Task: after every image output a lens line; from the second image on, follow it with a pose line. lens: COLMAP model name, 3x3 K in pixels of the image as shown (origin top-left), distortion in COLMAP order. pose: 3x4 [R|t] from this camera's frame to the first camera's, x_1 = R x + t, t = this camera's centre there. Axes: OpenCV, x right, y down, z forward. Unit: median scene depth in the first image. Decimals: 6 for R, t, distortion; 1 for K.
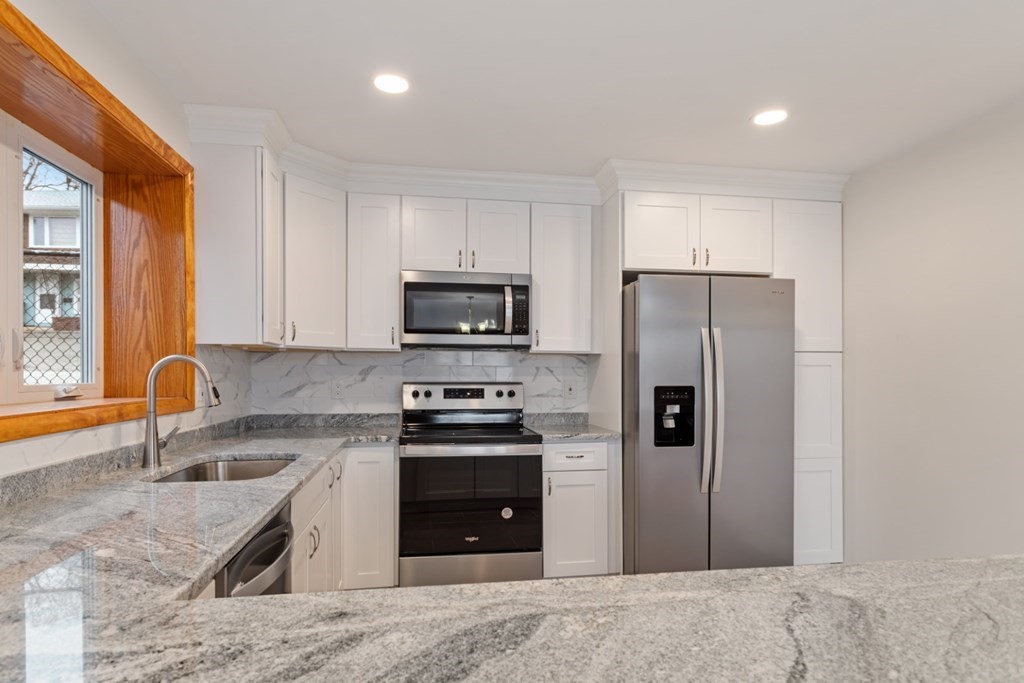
lens RADIAL K [[585.1, 0, 511.7], [0, 585.1, 348.3], [0, 0, 1]] dist [0.000799, 0.000017]
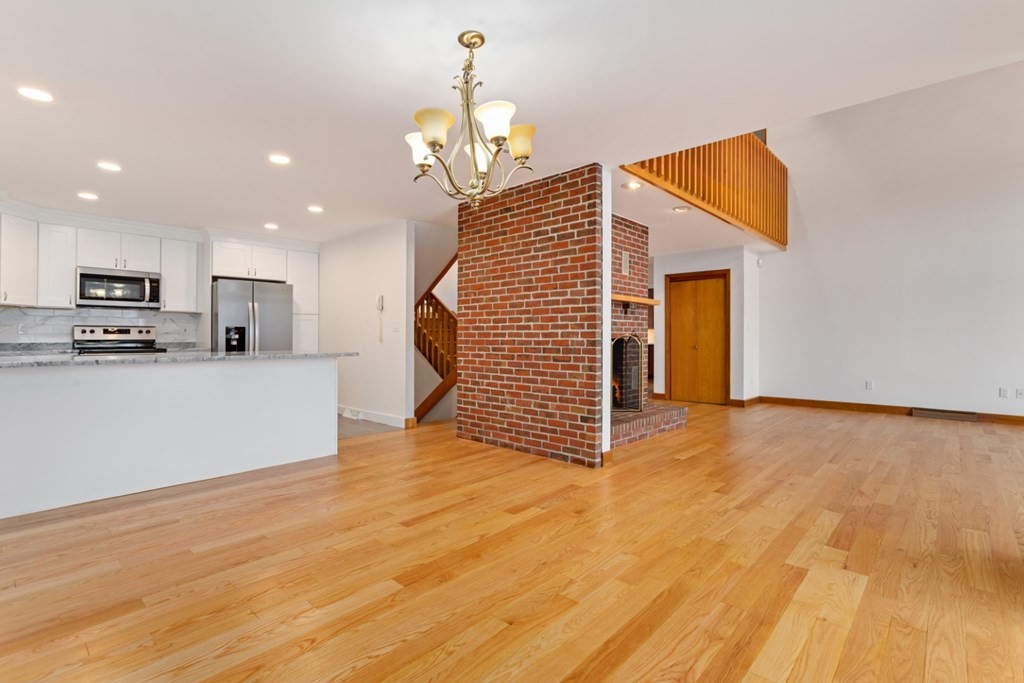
lens RADIAL K [[486.6, 0, 525.8], [0, 486.6, 329.3], [0, 0, 1]] dist [0.001654, -0.000241]
pose [[0.783914, 0.007325, 0.620826, -0.023472], [-0.020261, 0.999700, 0.013788, 0.021679], [-0.620539, -0.023388, 0.783827, -1.162783]]
